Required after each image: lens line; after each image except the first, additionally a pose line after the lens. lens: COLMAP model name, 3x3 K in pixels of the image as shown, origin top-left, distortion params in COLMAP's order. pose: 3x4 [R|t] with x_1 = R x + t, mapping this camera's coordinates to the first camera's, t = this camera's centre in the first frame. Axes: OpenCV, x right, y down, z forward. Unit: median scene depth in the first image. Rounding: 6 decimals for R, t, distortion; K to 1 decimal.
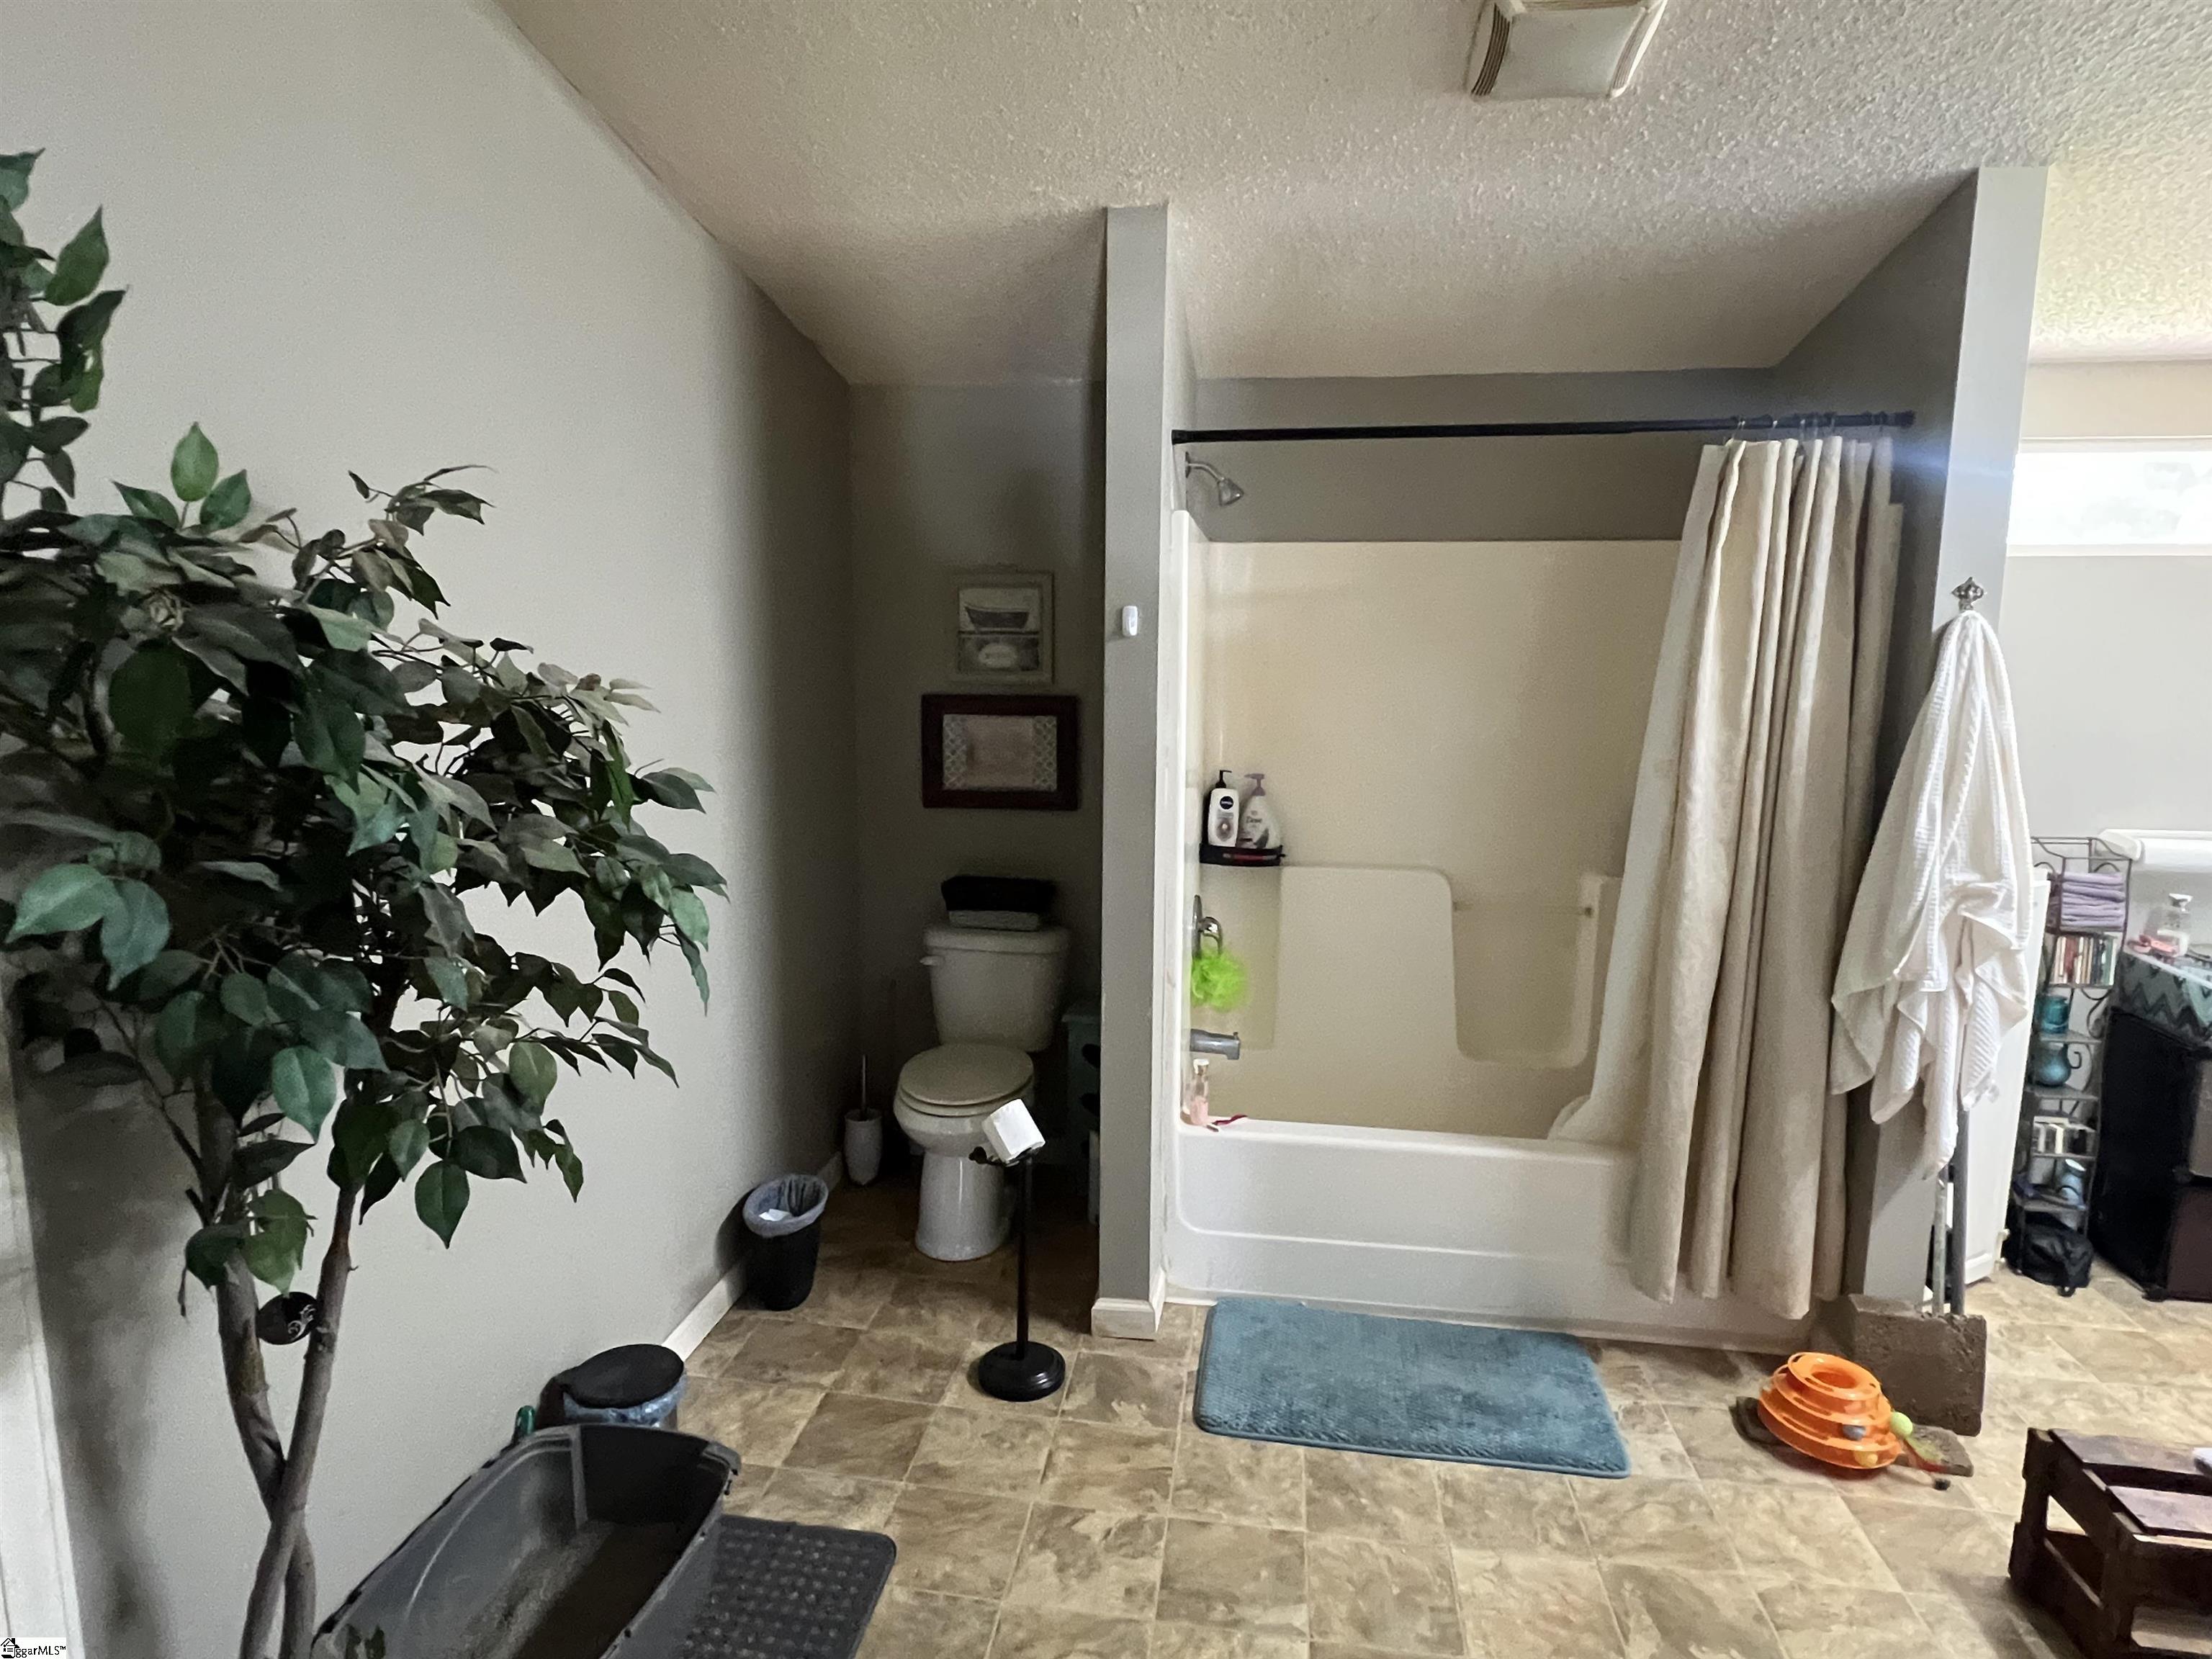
lens RADIAL K [[1228.9, 0, 1101.9], [0, 1228.9, 829.6], [0, 0, 1]] dist [-0.000546, 0.000437]
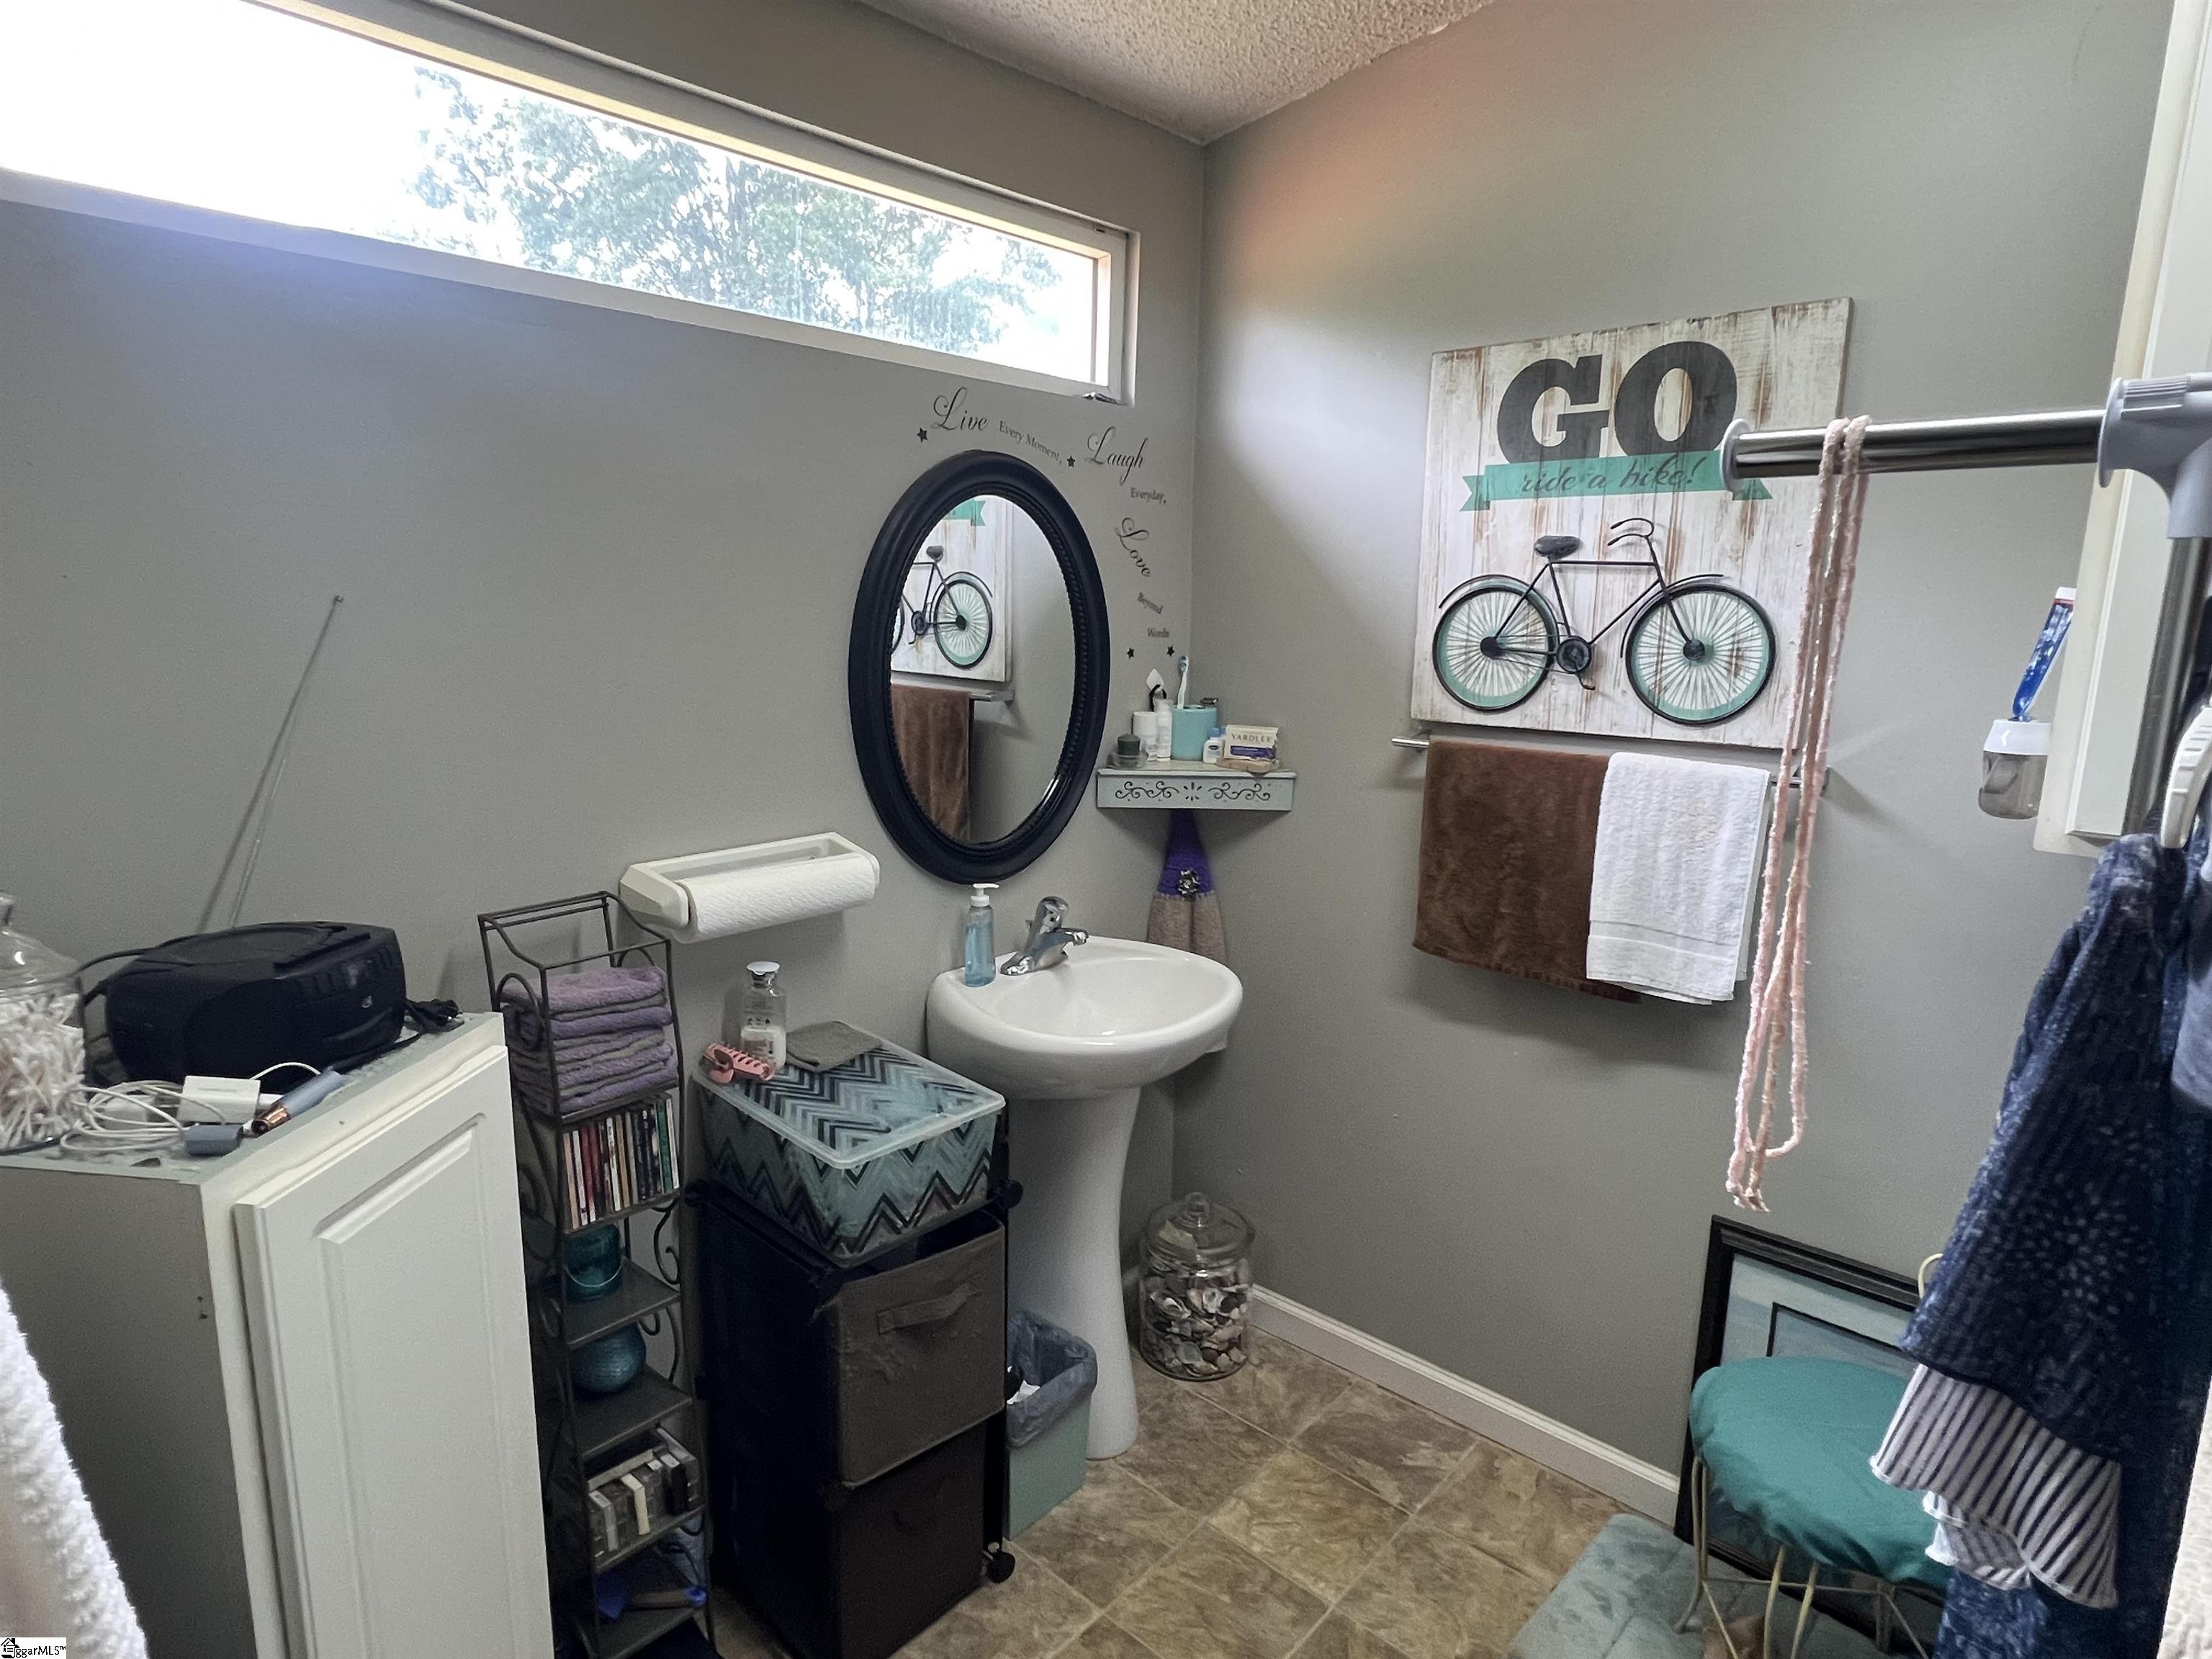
lens RADIAL K [[1228.9, 0, 1101.4], [0, 1228.9, 828.6], [0, 0, 1]] dist [-0.000546, 0.000437]
pose [[0.568546, -0.164873, 0.805960, 0.539332], [0.111780, 0.986107, 0.122872, -0.059692], [-0.815022, 0.020232, 0.579077, 0.565143]]
